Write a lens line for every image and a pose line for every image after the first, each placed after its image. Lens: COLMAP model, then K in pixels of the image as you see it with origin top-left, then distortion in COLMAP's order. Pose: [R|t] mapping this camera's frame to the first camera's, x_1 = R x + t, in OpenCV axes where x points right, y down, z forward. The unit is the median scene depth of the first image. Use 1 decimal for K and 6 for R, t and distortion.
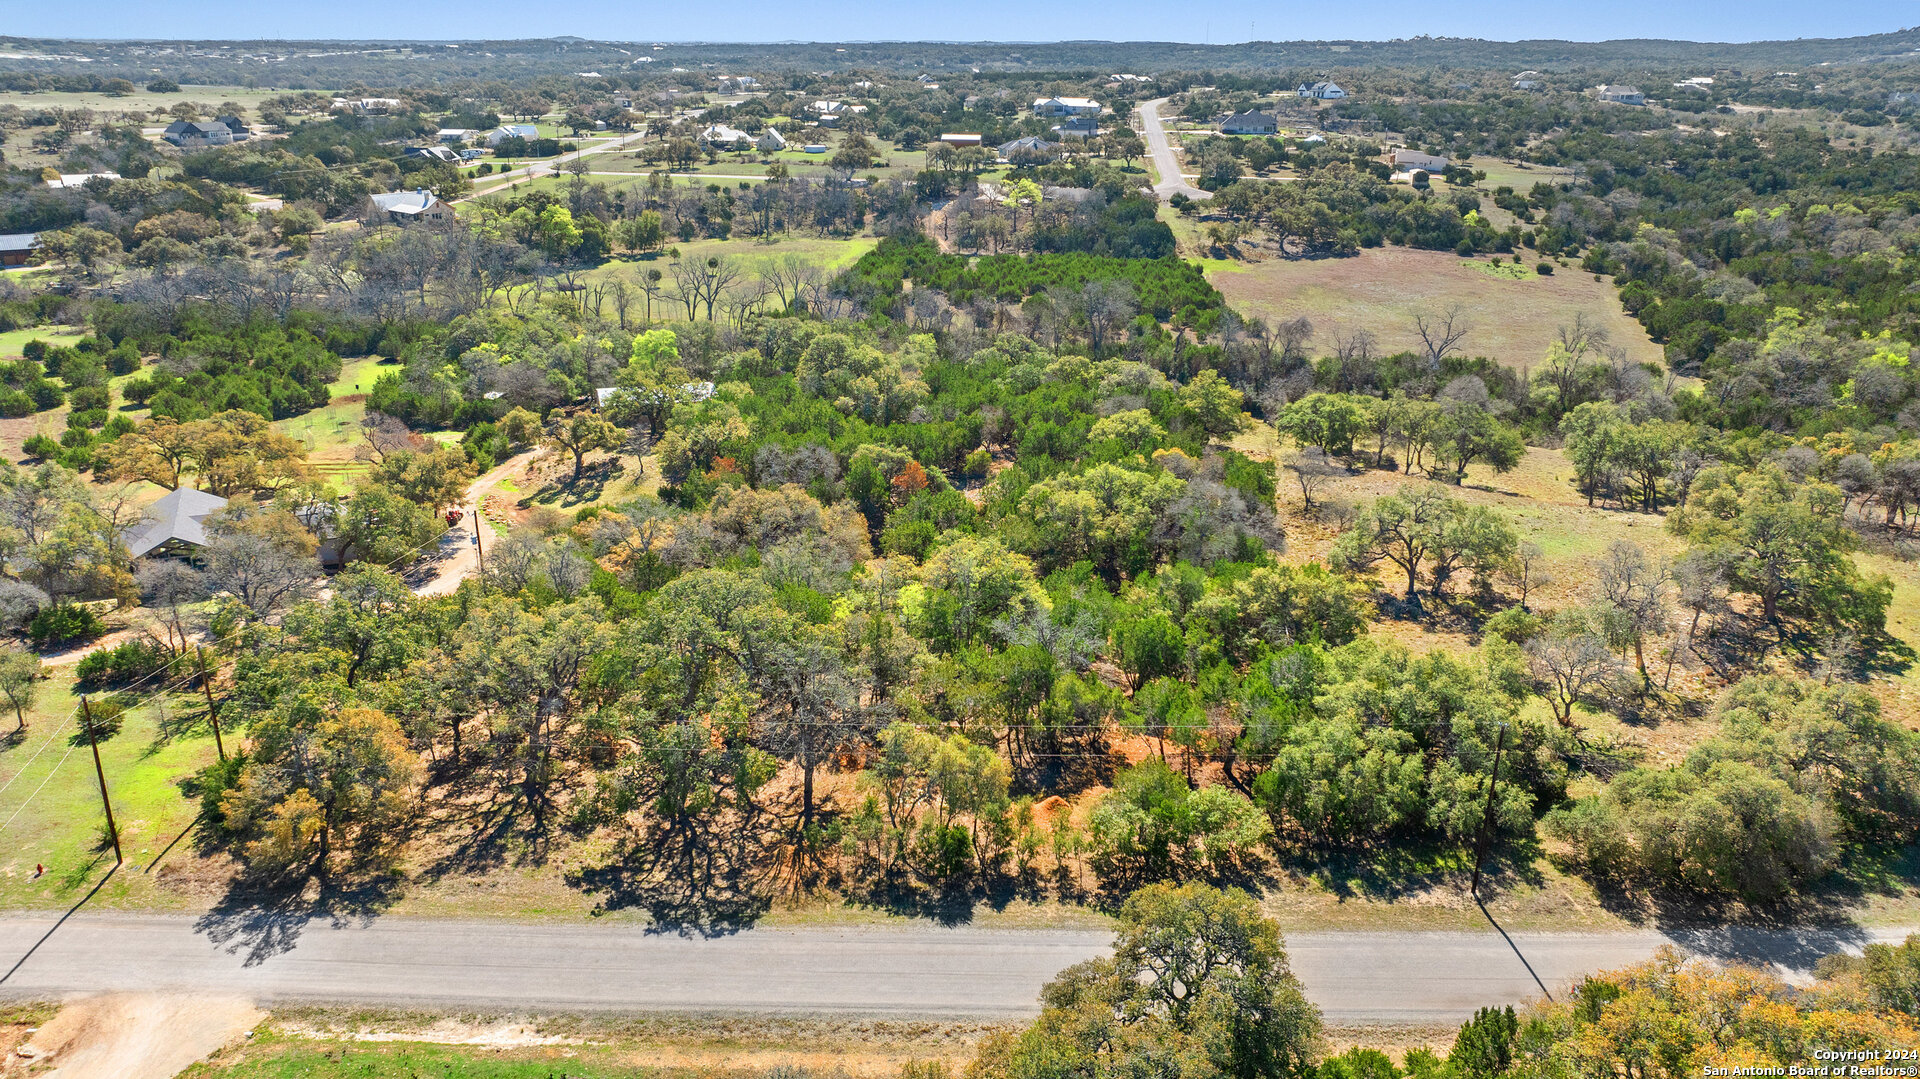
lens RADIAL K [[1374.2, 0, 960.0], [0, 1374.2, 539.5], [0, 0, 1]] dist [-0.037095, 0.031000]
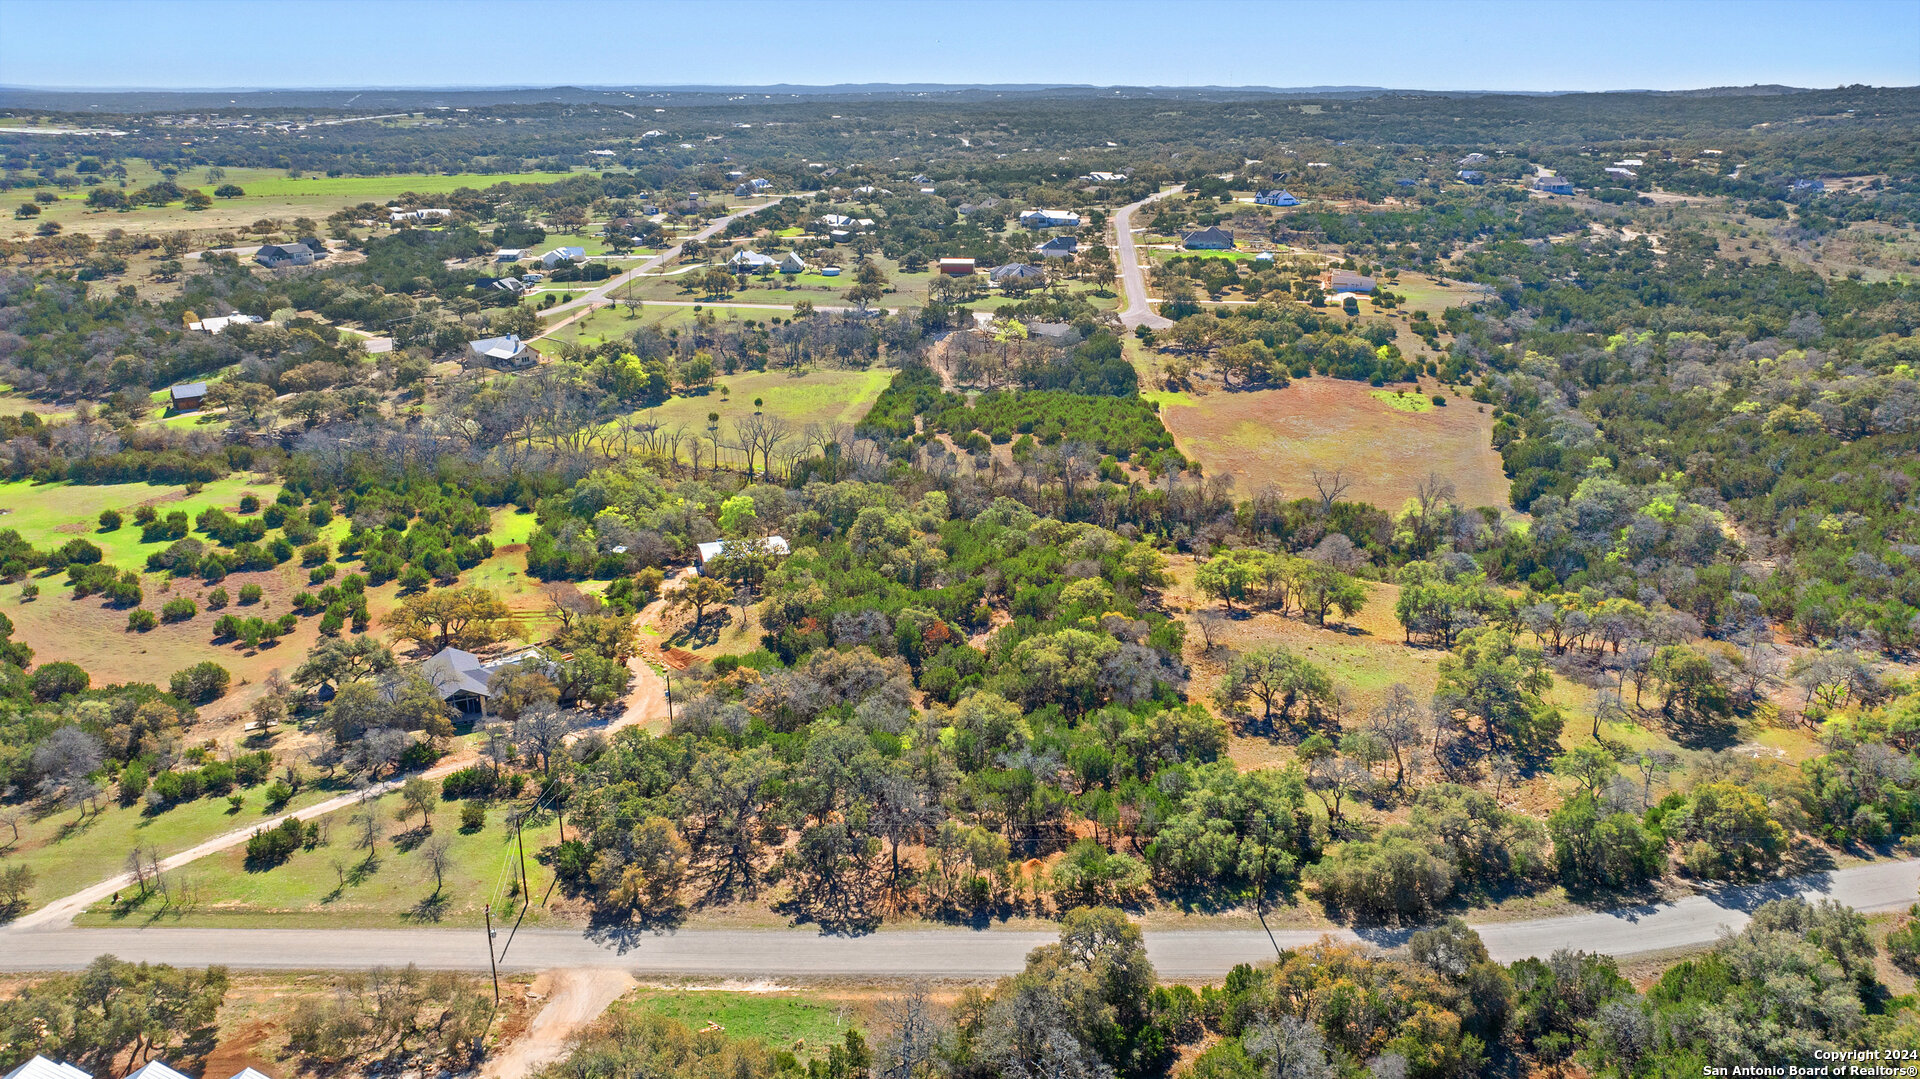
lens RADIAL K [[1374.2, 0, 960.0], [0, 1374.2, 539.5], [0, 0, 1]] dist [-0.037095, 0.031000]
pose [[0.999932, -0.009751, 0.006379, -0.013123], [0.009871, 0.999772, -0.018957, -0.074350], [-0.006193, 0.019019, 0.999800, -0.301719]]
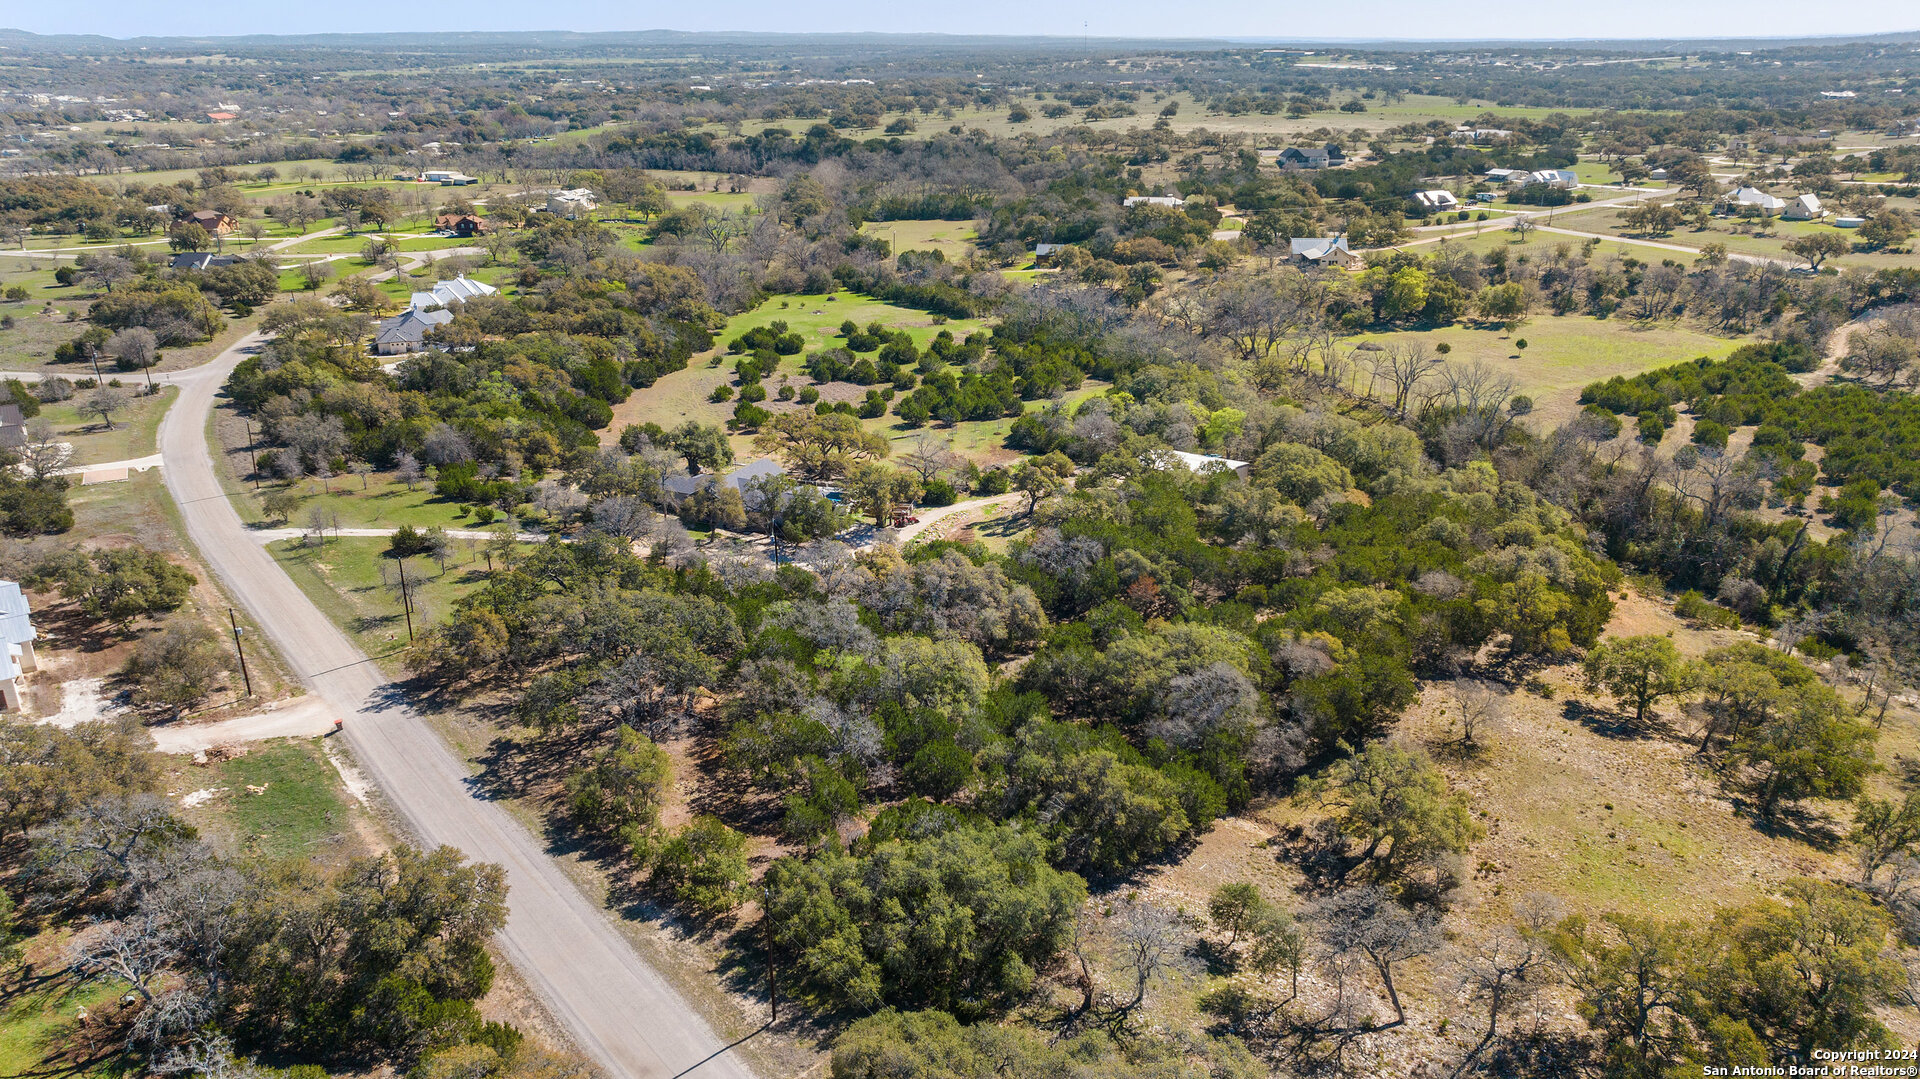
lens RADIAL K [[1374.2, 0, 960.0], [0, 1374.2, 539.5], [0, 0, 1]] dist [-0.037095, 0.031000]
pose [[0.631079, 0.255038, -0.732594, 0.433685], [-0.249907, 0.960900, 0.119241, -0.116063], [0.734361, 0.107830, 0.670140, 0.091104]]
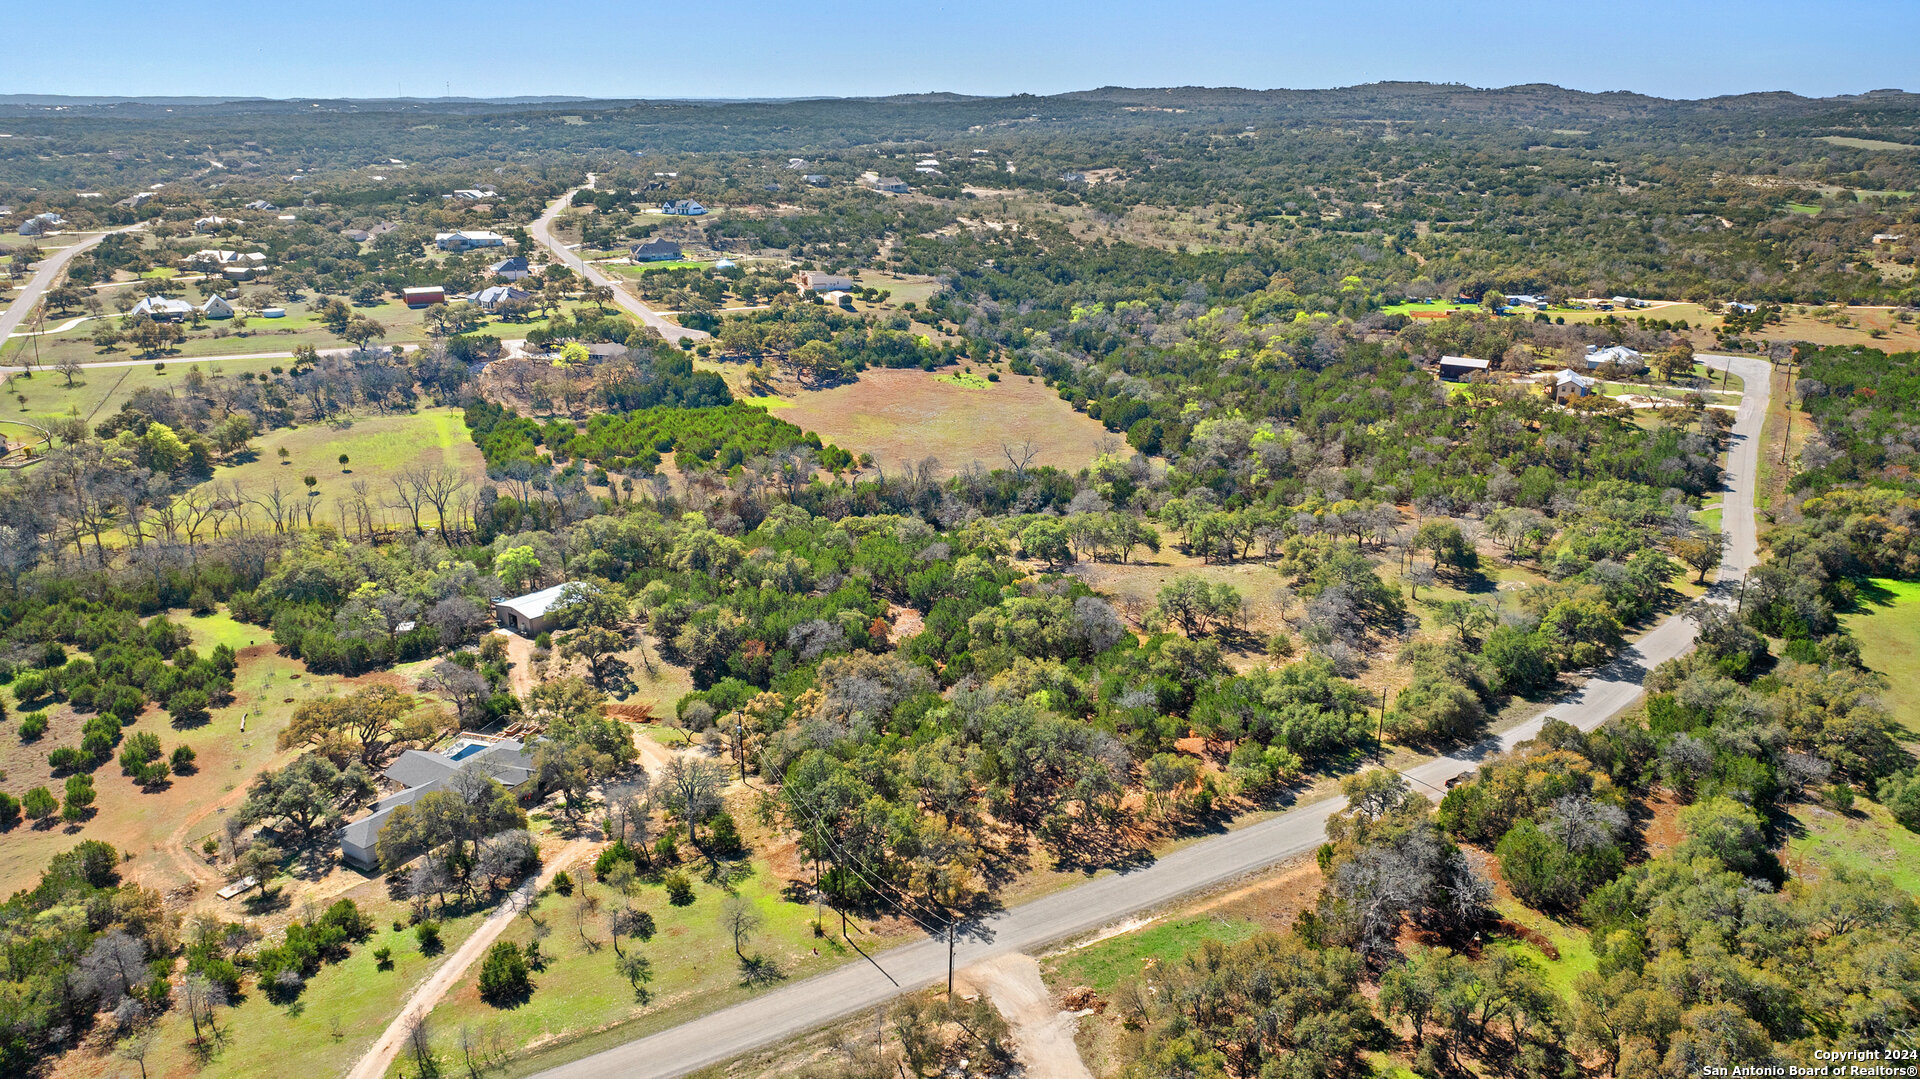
lens RADIAL K [[1417.1, 0, 960.0], [0, 1417.1, 539.5], [0, 0, 1]] dist [-0.019505, -0.001330]
pose [[0.844548, -0.168179, 0.508385, -0.469647], [0.184985, 0.982581, 0.017744, -0.096855], [-0.502513, 0.079057, 0.860947, -0.249680]]
